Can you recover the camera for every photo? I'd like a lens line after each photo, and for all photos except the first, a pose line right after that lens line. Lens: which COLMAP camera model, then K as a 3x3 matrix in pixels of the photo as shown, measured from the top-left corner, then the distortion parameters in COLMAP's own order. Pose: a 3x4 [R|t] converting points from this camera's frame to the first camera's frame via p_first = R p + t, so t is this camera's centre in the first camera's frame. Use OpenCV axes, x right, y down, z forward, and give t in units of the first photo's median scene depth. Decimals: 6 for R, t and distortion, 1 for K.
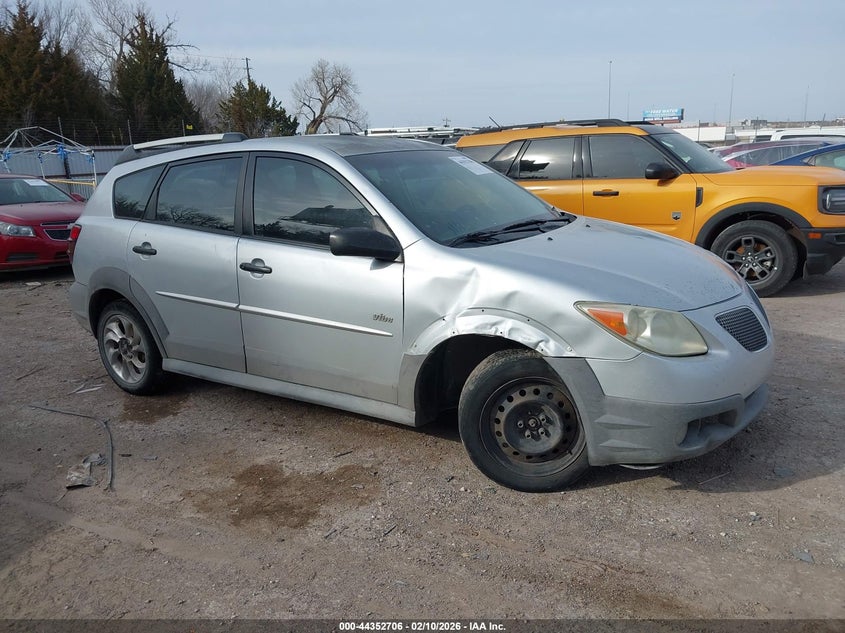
lens RADIAL K [[692.7, 0, 422.5], [0, 692.7, 316.5], [0, 0, 1]] dist [-0.006252, -0.007396]
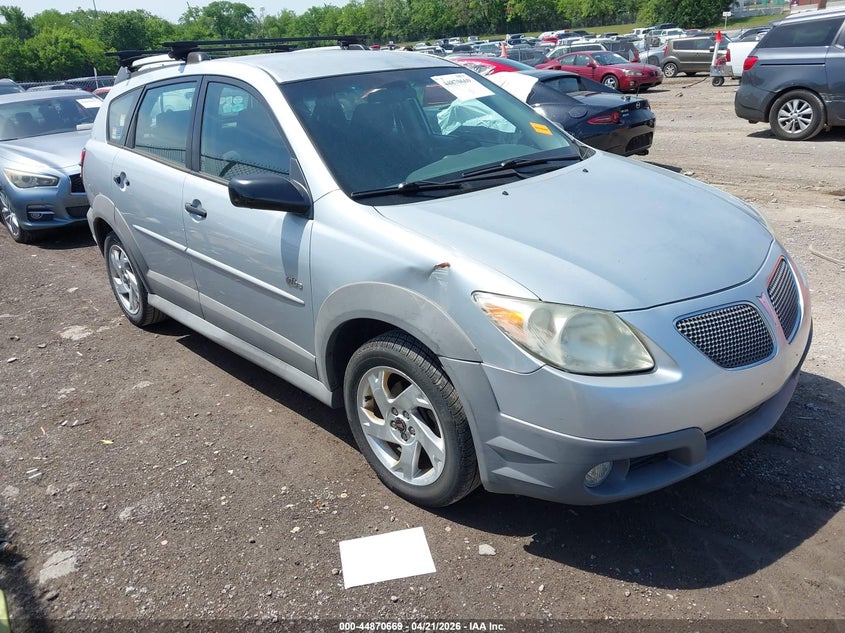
lens RADIAL K [[692.7, 0, 422.5], [0, 692.7, 316.5], [0, 0, 1]] dist [-0.006252, -0.007396]
pose [[0.969597, 0.078441, -0.231793, 0.257166], [-0.045095, 0.988284, 0.145810, -0.075228], [0.240515, -0.130924, 0.961775, 0.178991]]
